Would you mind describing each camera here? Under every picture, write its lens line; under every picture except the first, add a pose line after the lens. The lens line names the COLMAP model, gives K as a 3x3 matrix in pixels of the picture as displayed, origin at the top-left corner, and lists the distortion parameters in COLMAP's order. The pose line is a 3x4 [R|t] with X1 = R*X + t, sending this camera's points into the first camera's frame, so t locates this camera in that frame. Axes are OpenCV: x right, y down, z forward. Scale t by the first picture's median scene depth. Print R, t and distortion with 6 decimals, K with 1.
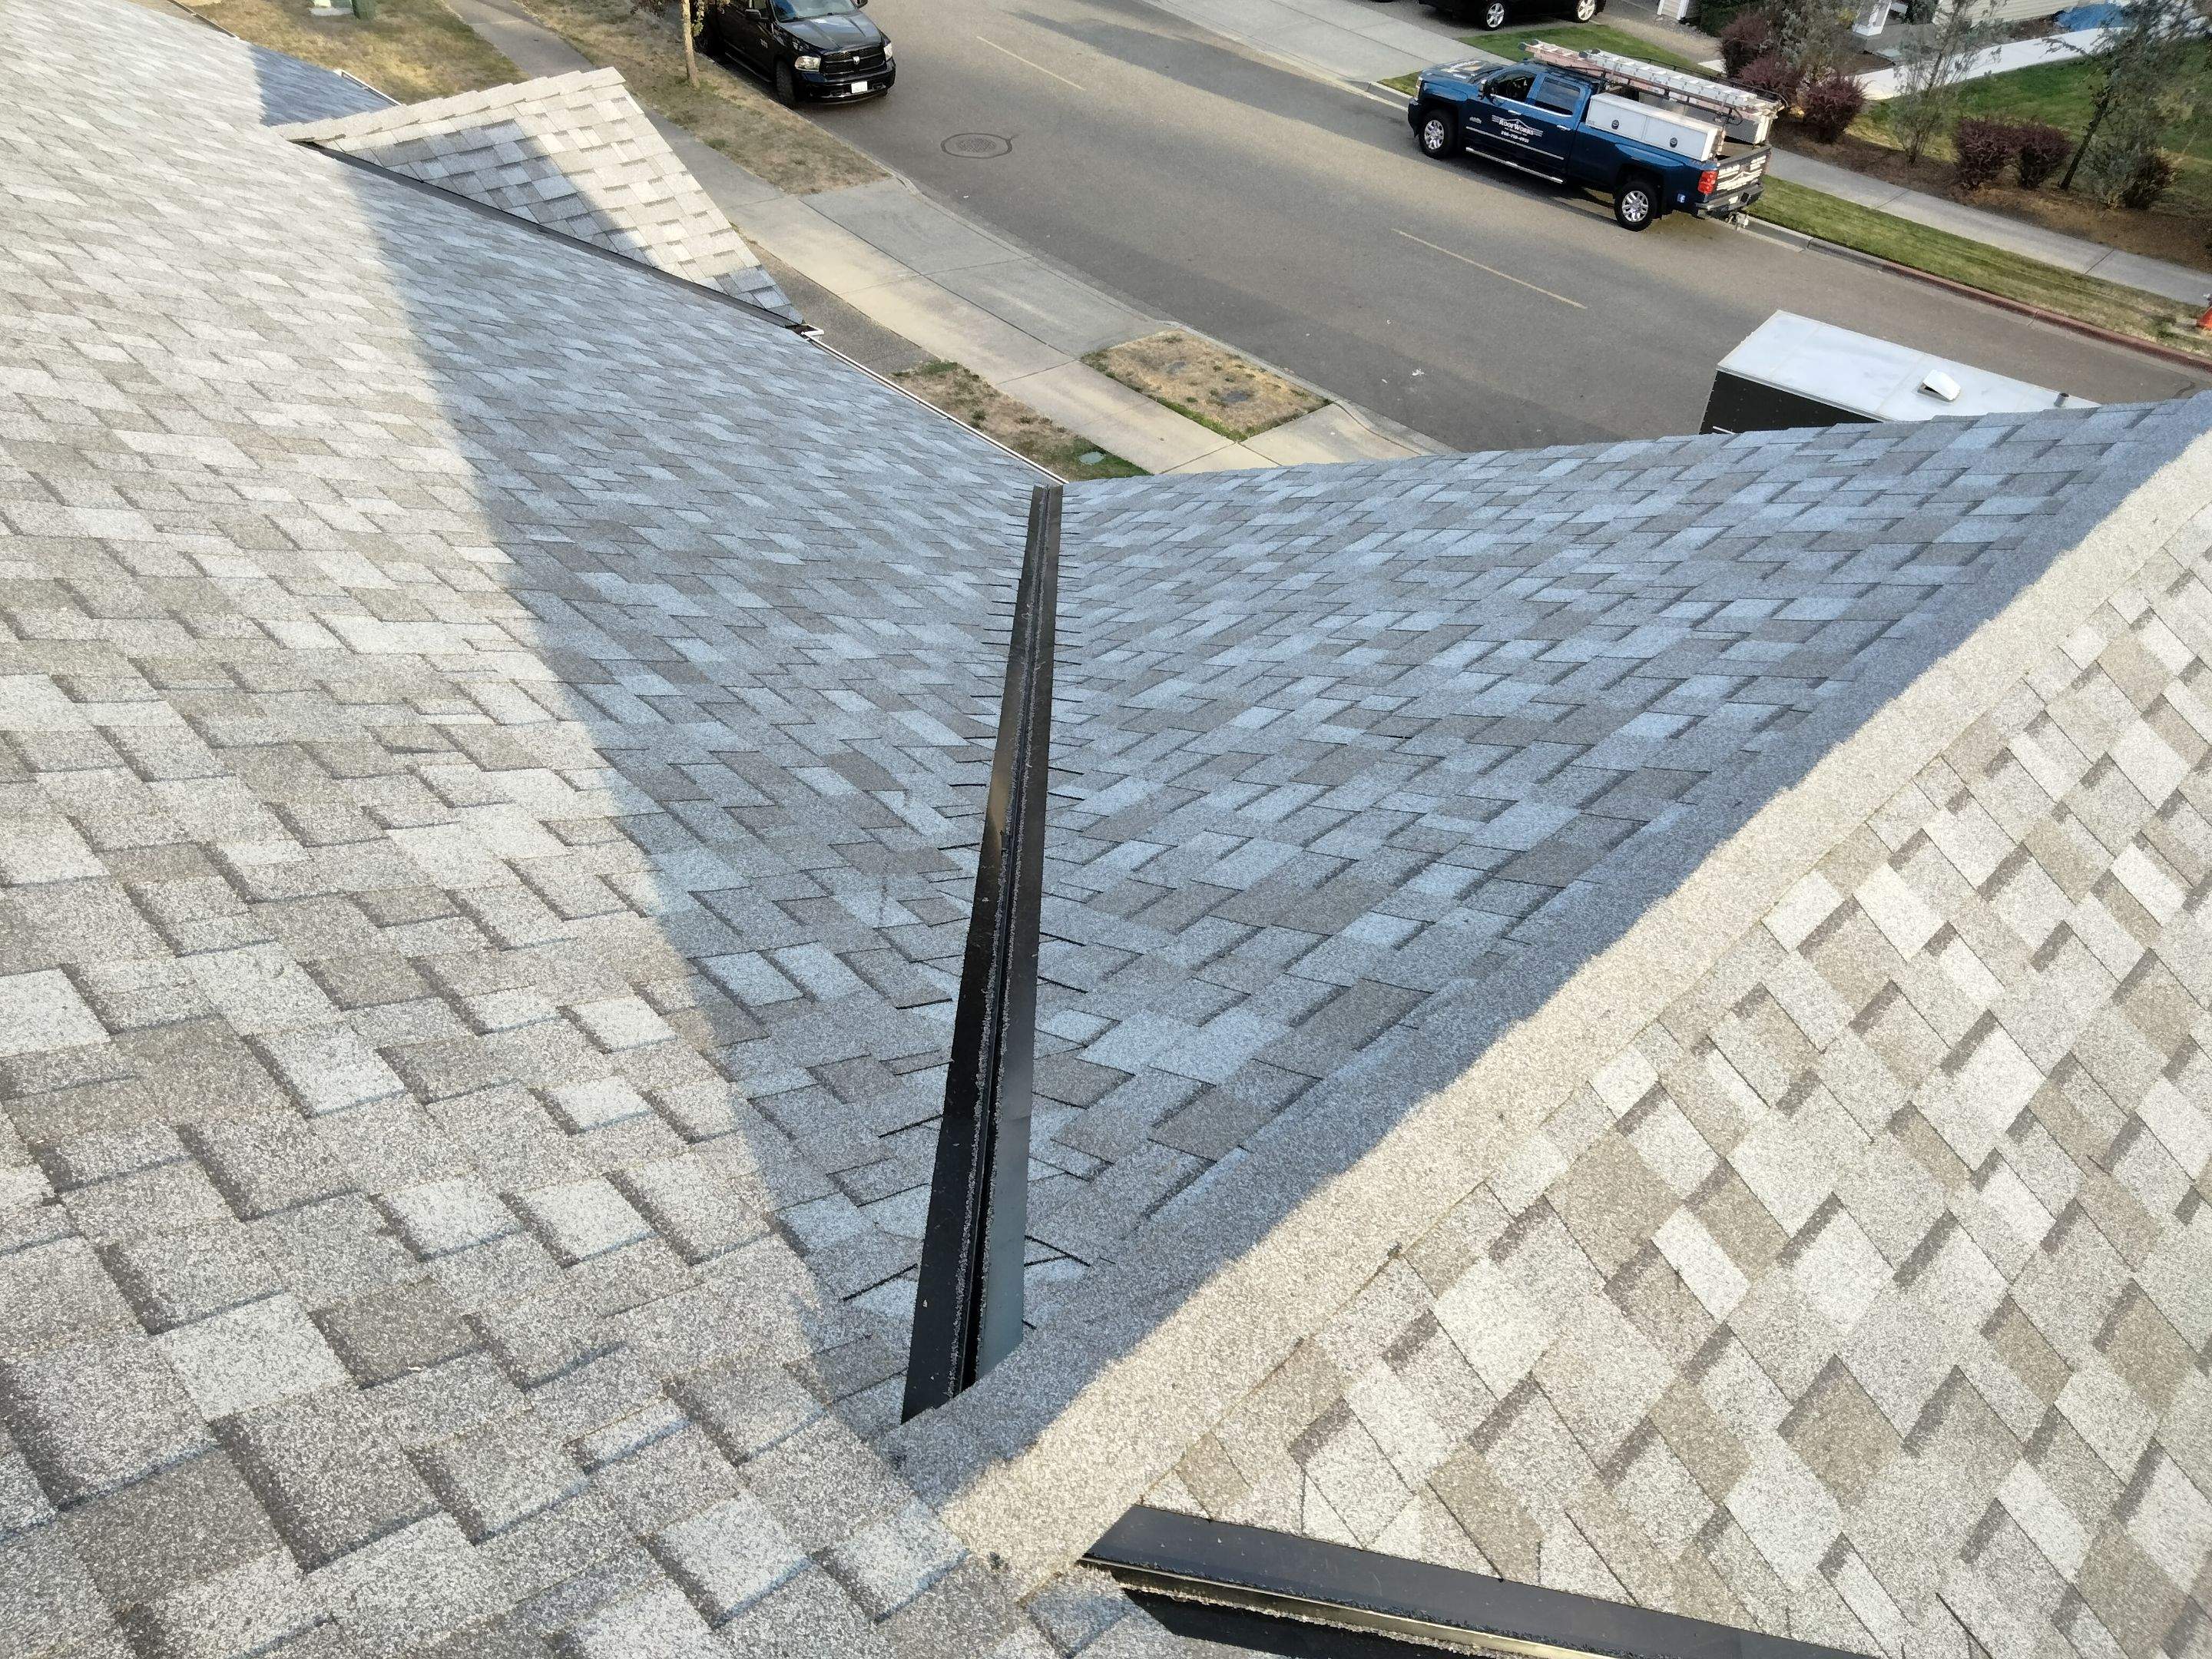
lens RADIAL K [[1644.2, 0, 1106.0], [0, 1644.2, 829.5], [0, 0, 1]] dist [0.056444, -0.050223]
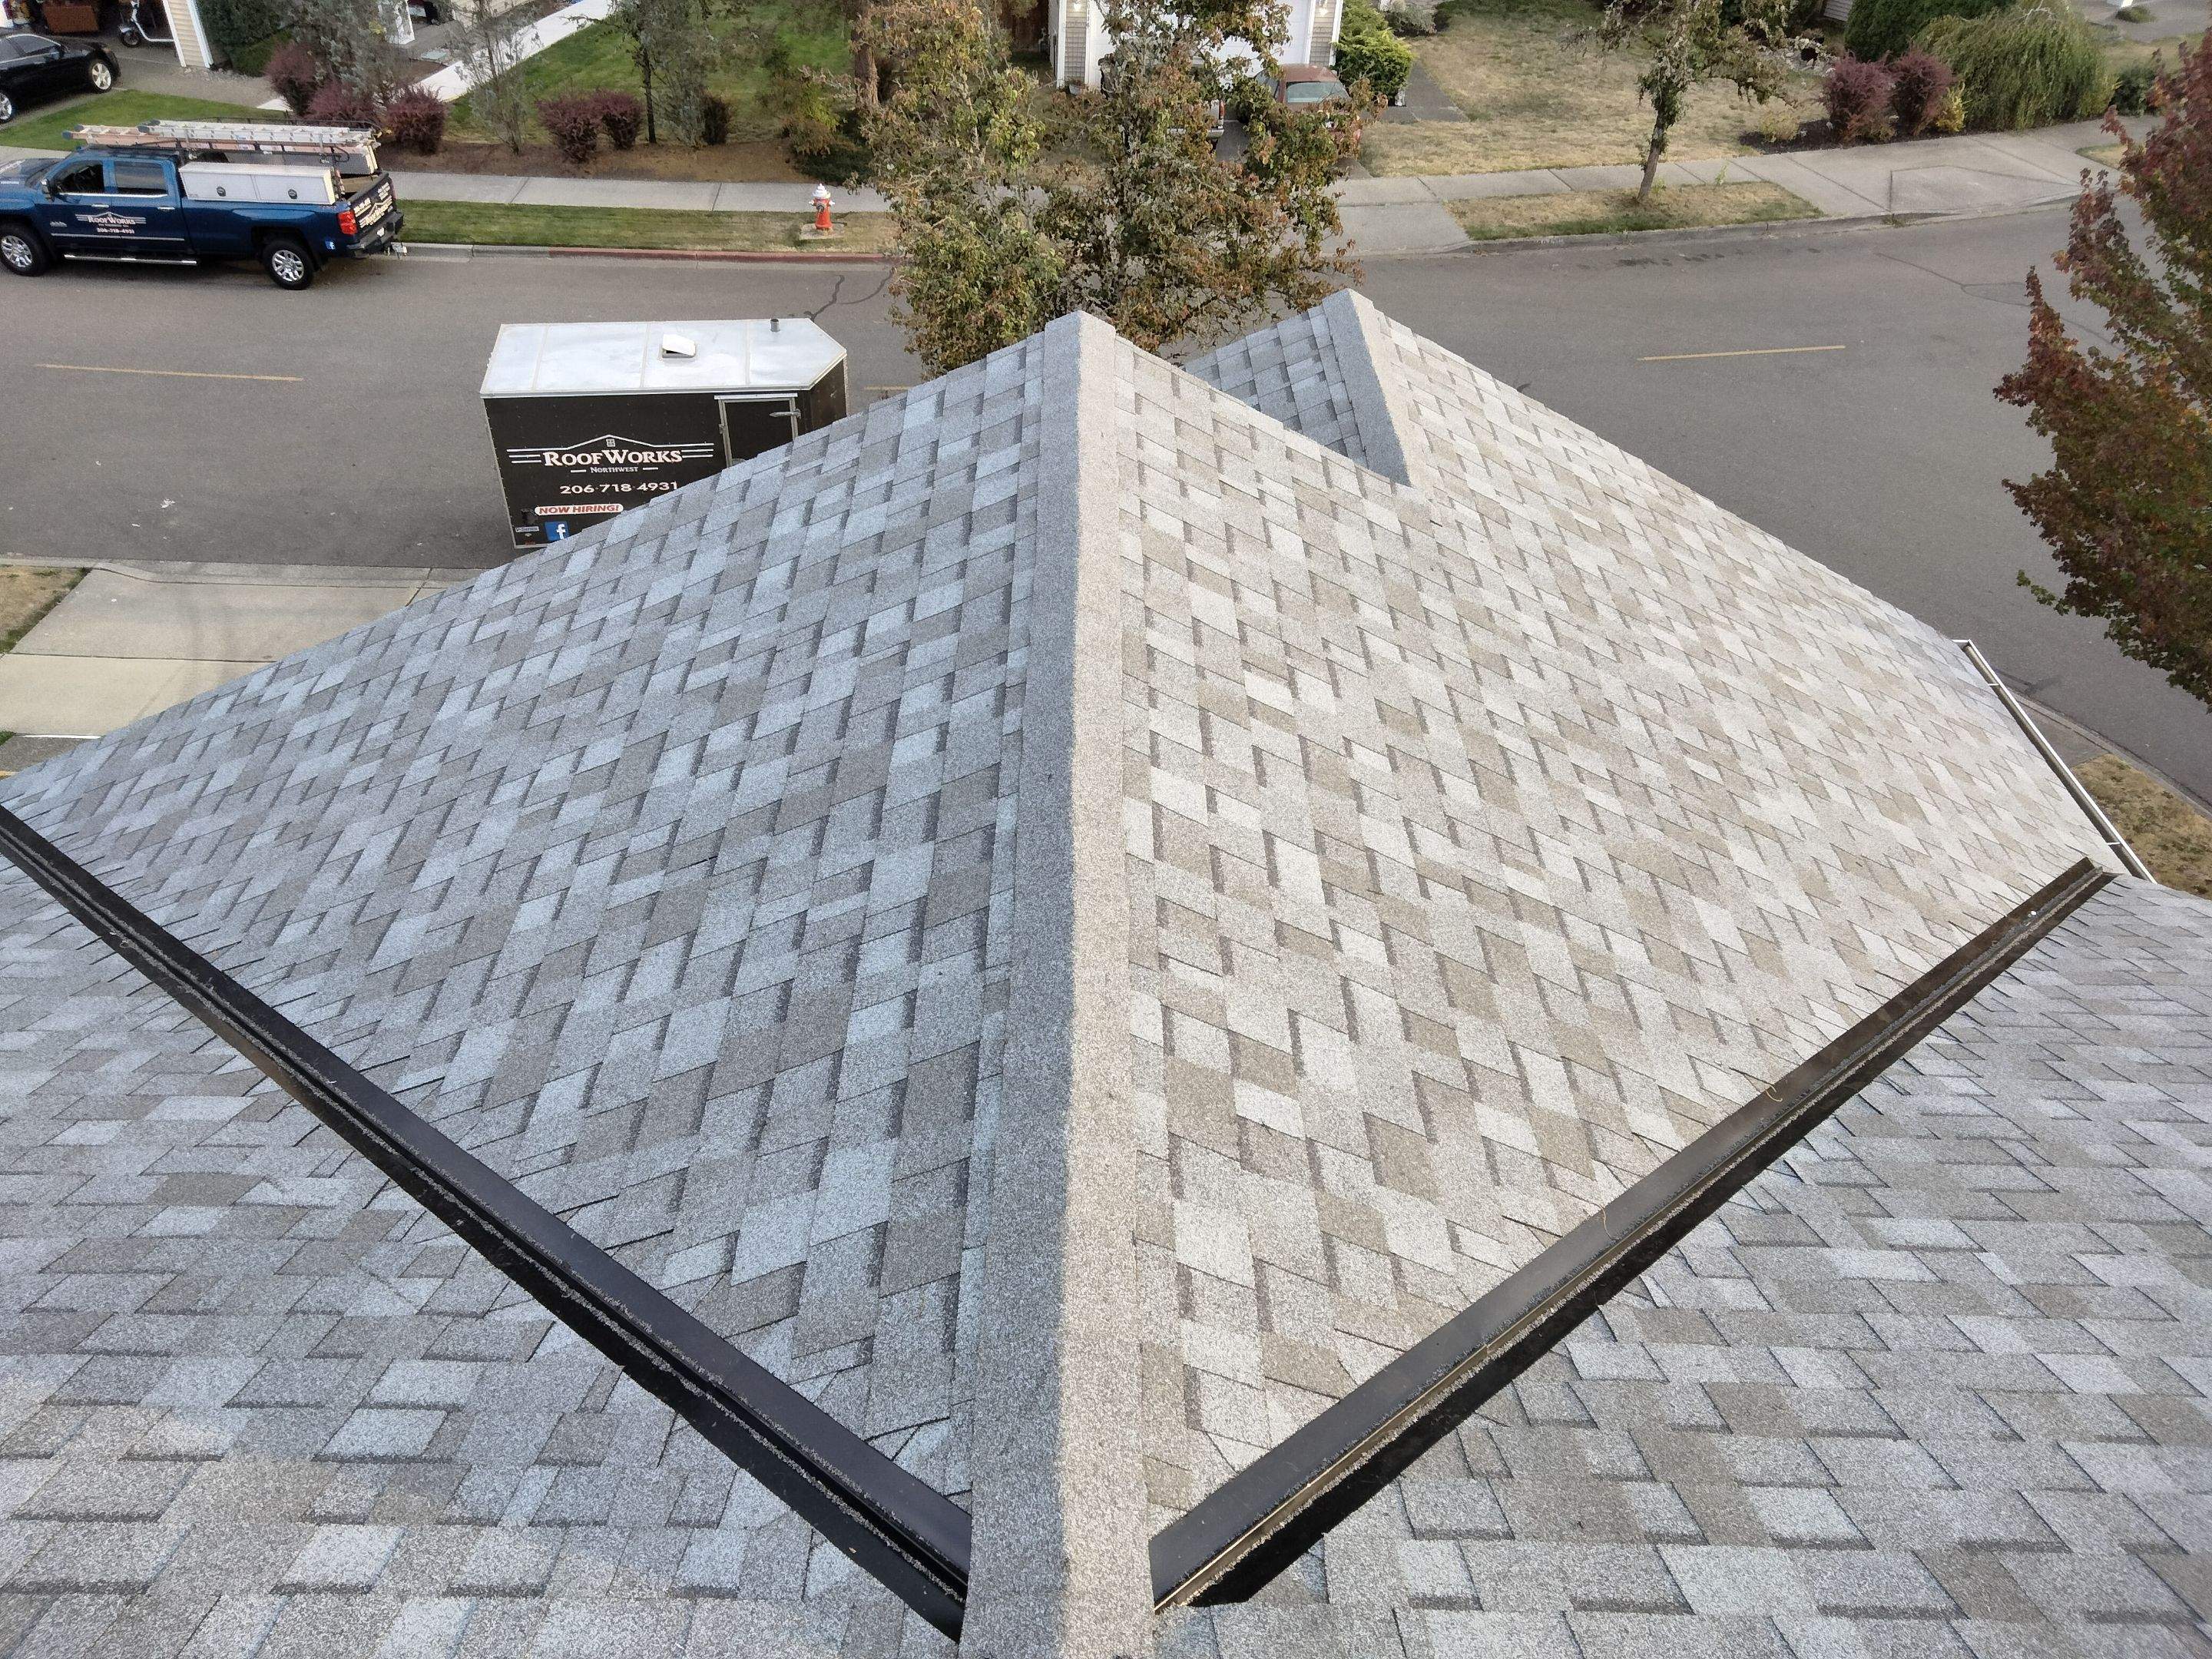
lens RADIAL K [[1644.2, 0, 1106.0], [0, 1644.2, 829.5], [0, 0, 1]] dist [0.056444, -0.050223]
pose [[0.709433, -0.464385, 0.530142, -0.187217], [0.468242, 0.872771, 0.137915, -0.098596], [-0.526738, 0.150393, 0.836617, -0.015070]]
